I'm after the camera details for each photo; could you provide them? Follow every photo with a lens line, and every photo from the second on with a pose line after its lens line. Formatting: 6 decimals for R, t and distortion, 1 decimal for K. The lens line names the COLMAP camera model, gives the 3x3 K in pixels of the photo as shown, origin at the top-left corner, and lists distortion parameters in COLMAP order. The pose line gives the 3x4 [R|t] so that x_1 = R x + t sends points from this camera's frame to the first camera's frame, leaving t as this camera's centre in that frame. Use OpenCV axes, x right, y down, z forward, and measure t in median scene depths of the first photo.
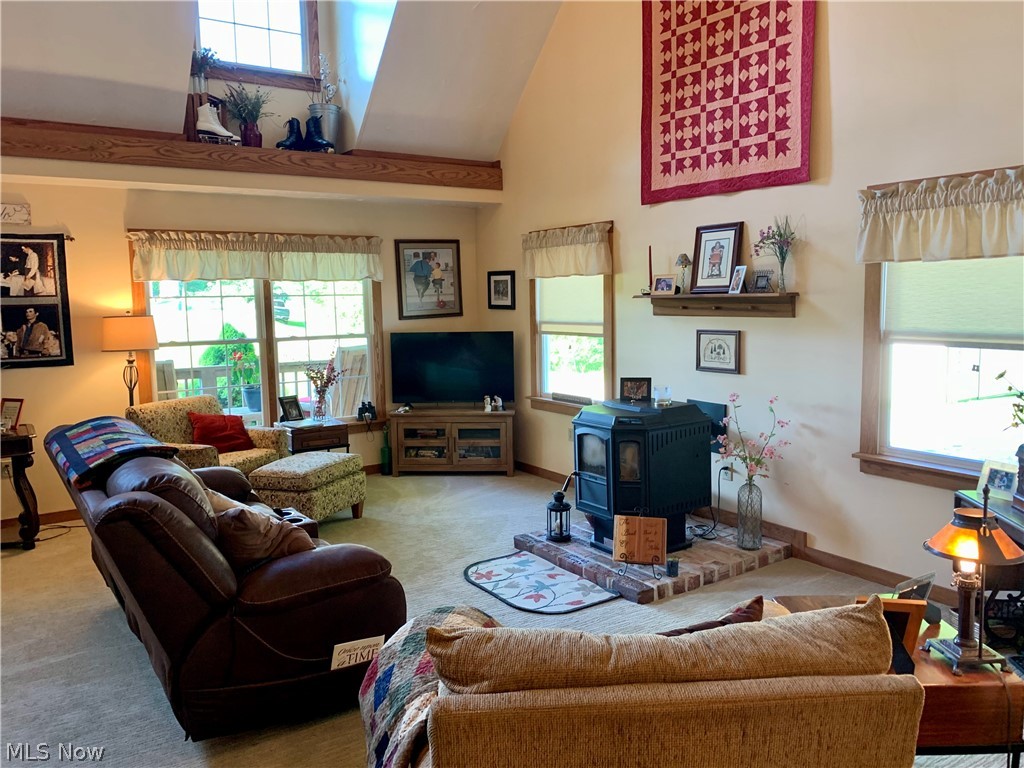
lens RADIAL K [[789.0, 0, 507.2], [0, 789.0, 378.5], [0, 0, 1]] dist [-0.006294, -0.010925]
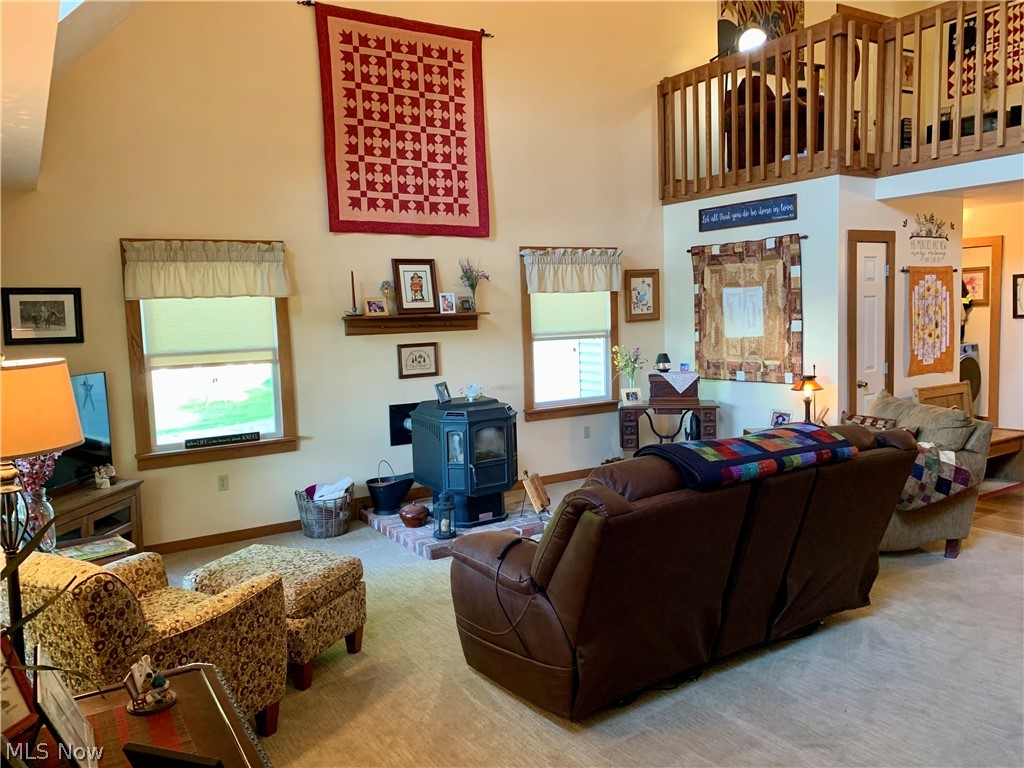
lens RADIAL K [[789.0, 0, 509.3], [0, 789.0, 385.6], [0, 0, 1]] dist [-0.006294, -0.010925]
pose [[0.021252, -0.084696, 0.996180, -0.999084], [0.130029, 0.988176, 0.081241, -0.079967], [-0.991282, 0.127806, 0.032014, 0.844636]]
